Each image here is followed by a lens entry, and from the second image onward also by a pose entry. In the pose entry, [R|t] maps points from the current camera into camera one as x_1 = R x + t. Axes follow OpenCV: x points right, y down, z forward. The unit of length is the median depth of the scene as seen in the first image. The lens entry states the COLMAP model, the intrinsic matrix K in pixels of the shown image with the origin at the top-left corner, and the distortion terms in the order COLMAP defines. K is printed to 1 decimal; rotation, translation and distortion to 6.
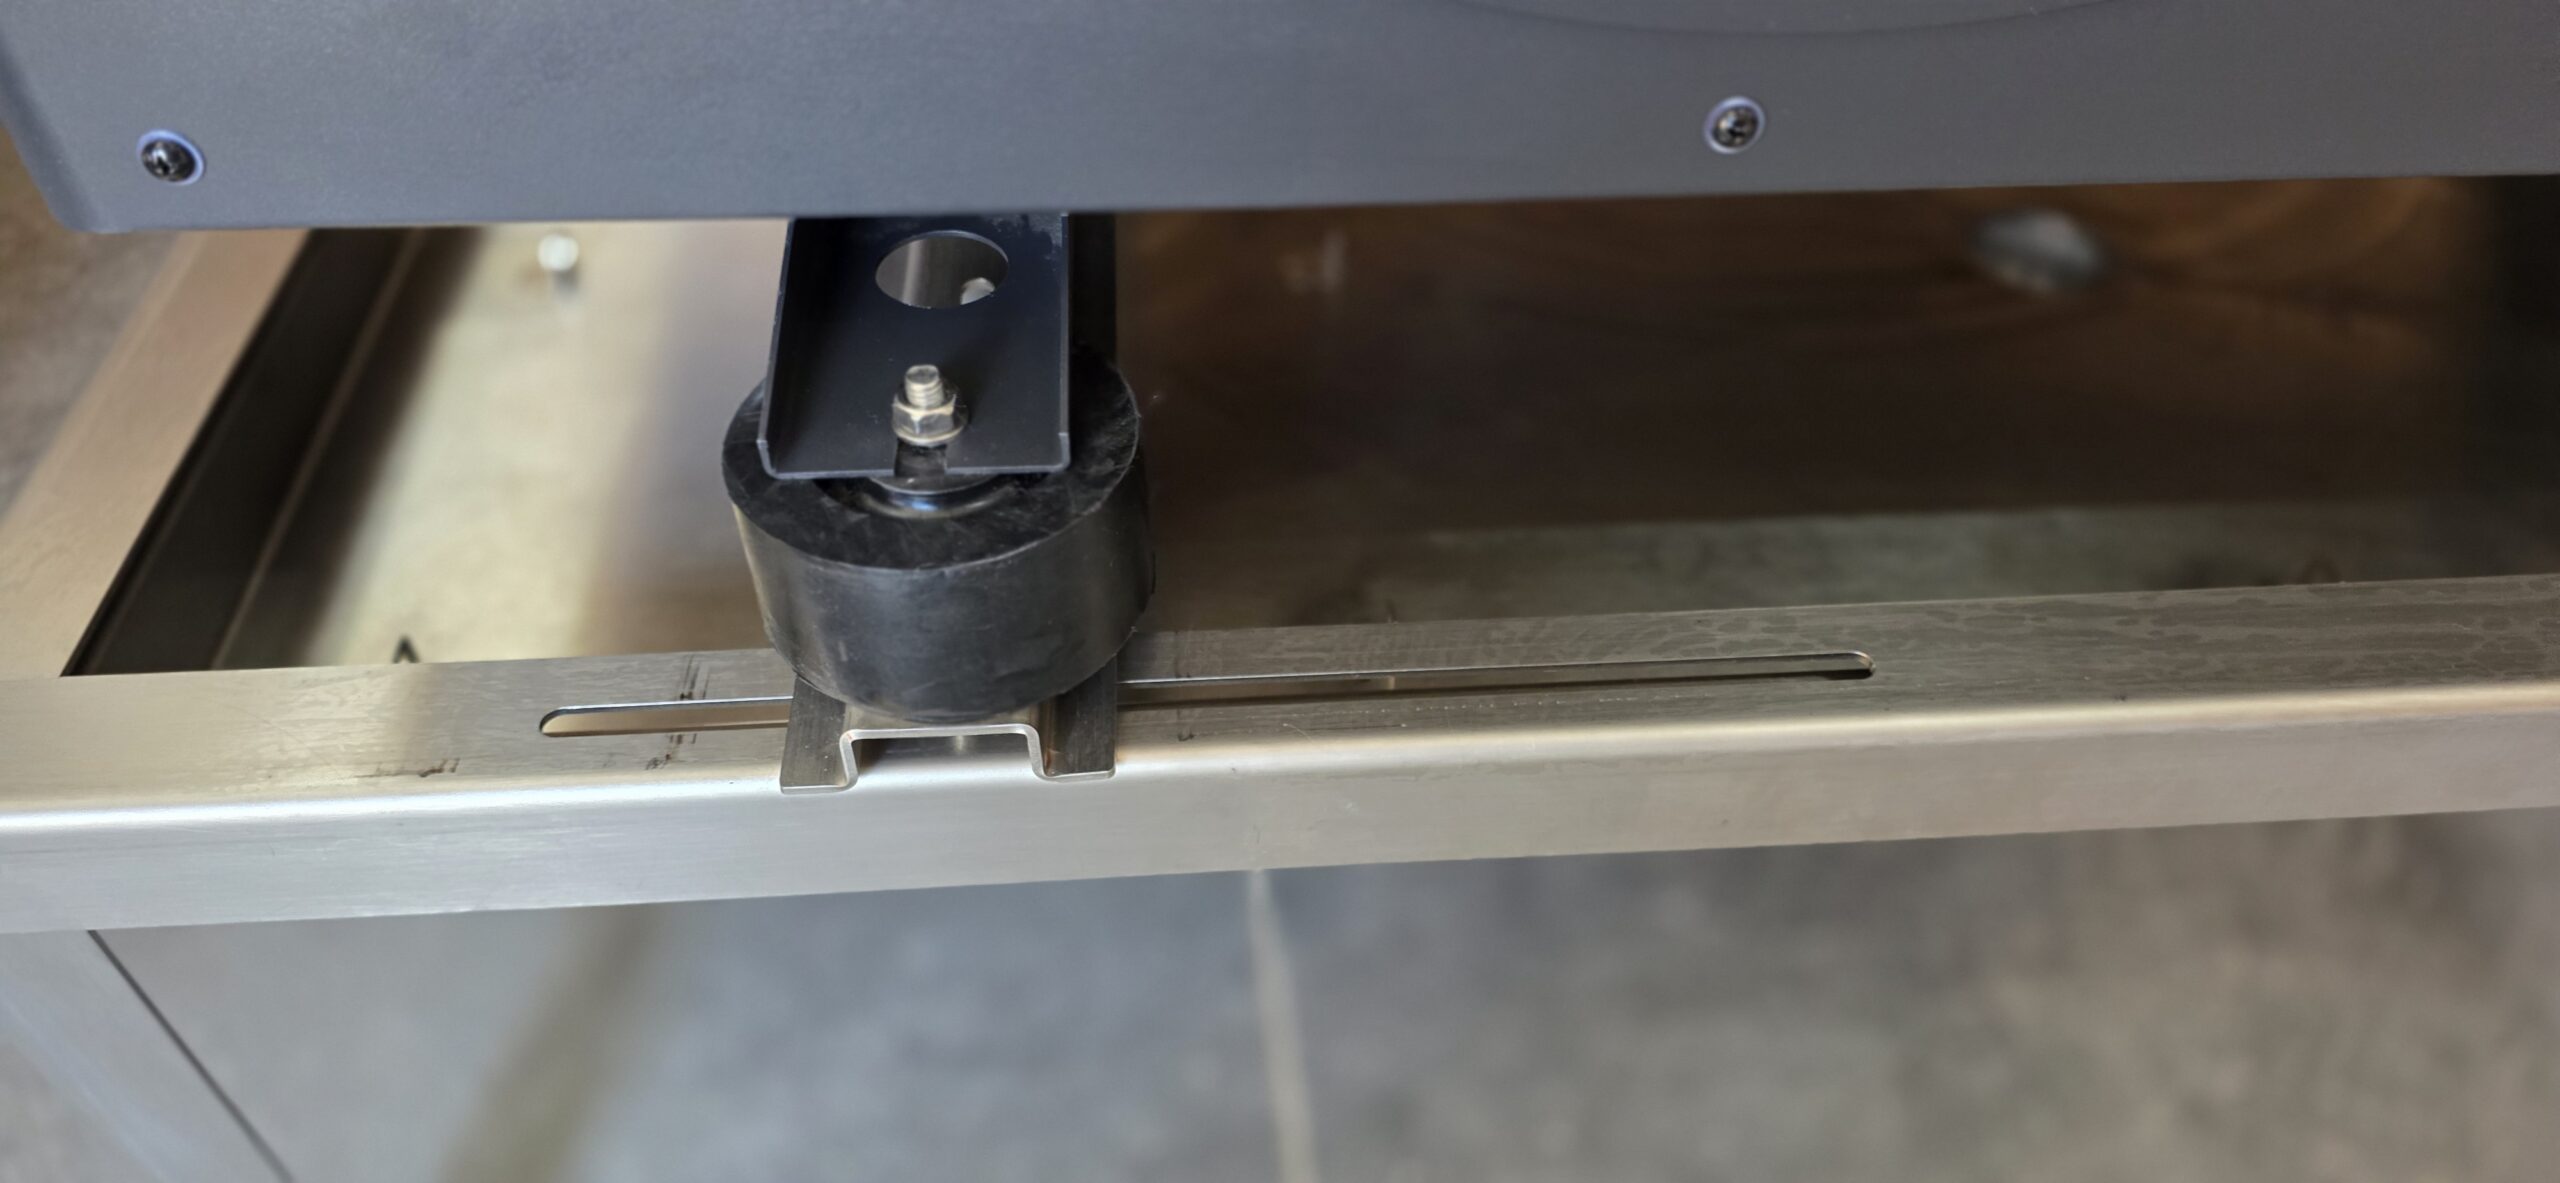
lens RADIAL K [[1801.6, 0, 1280.0], [0, 1801.6, 591.5], [0, 0, 1]] dist [0.050796, -0.084777]
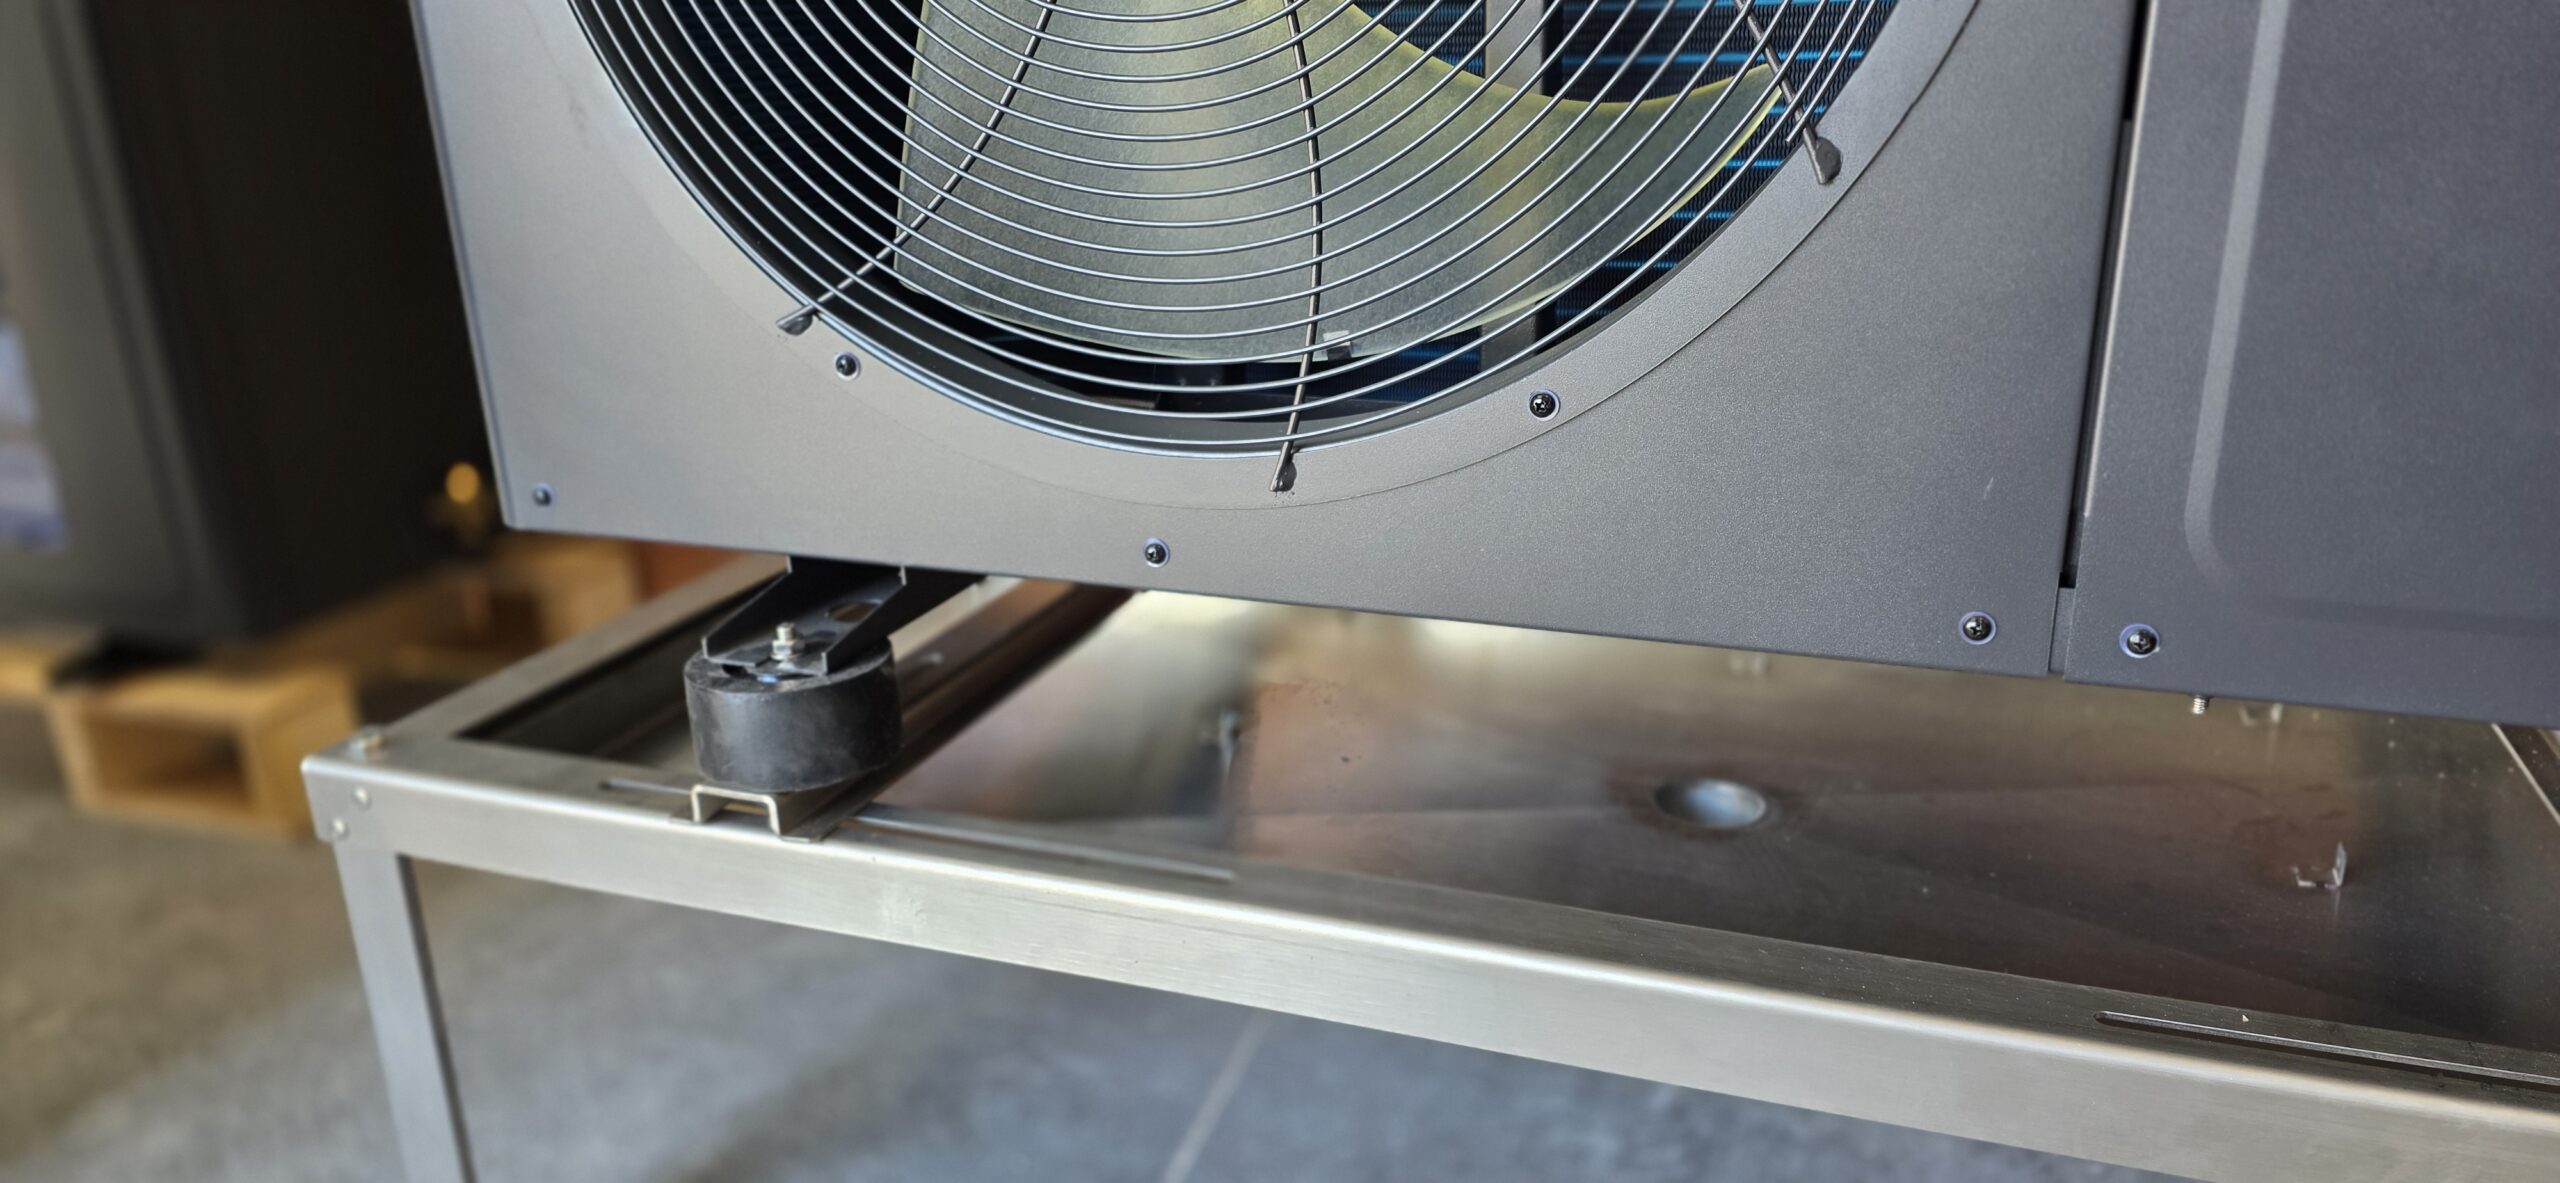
lens RADIAL K [[1725.0, 0, 1286.1], [0, 1725.0, 592.0], [0, 0, 1]] dist [0.079119, -0.099116]
pose [[0.912293, 0.098836, -0.397434, 0.615133], [-0.263317, 0.884821, -0.384390, 0.255157], [0.313666, 0.455327, 0.833241, -0.268924]]
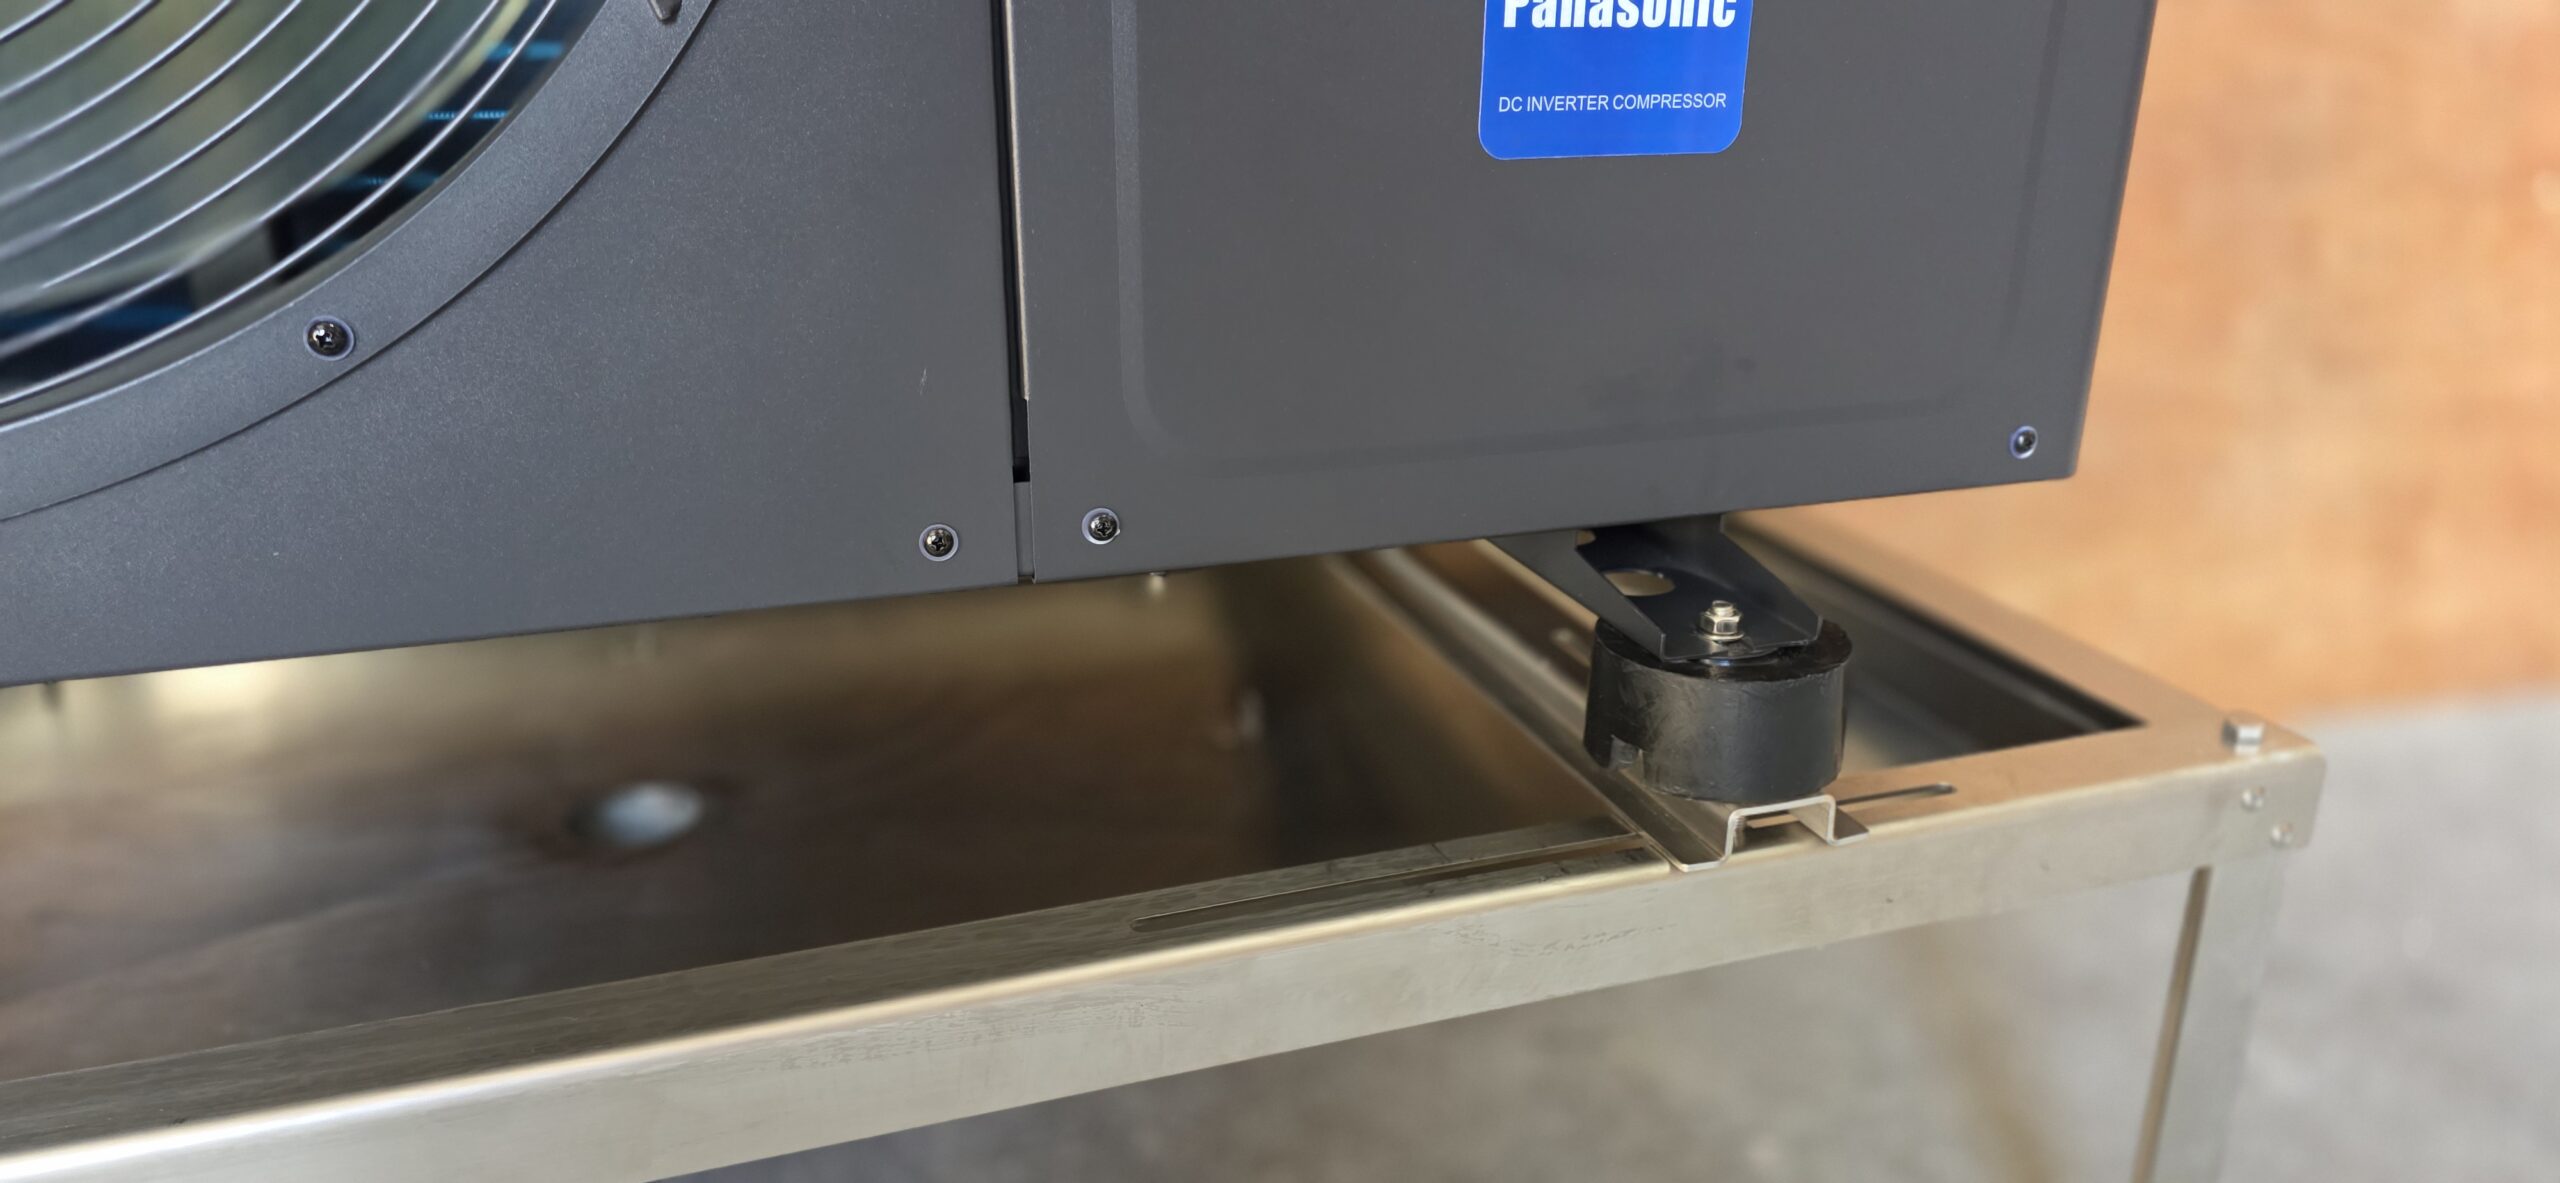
lens RADIAL K [[1752.7, 0, 1293.4], [0, 1752.7, 586.4], [0, 0, 1]] dist [0.053862, -0.069364]
pose [[0.964048, -0.090257, 0.249929, 0.541899], [0.187059, 0.898530, -0.397054, 0.198318], [-0.188732, 0.429531, 0.883110, -0.129102]]
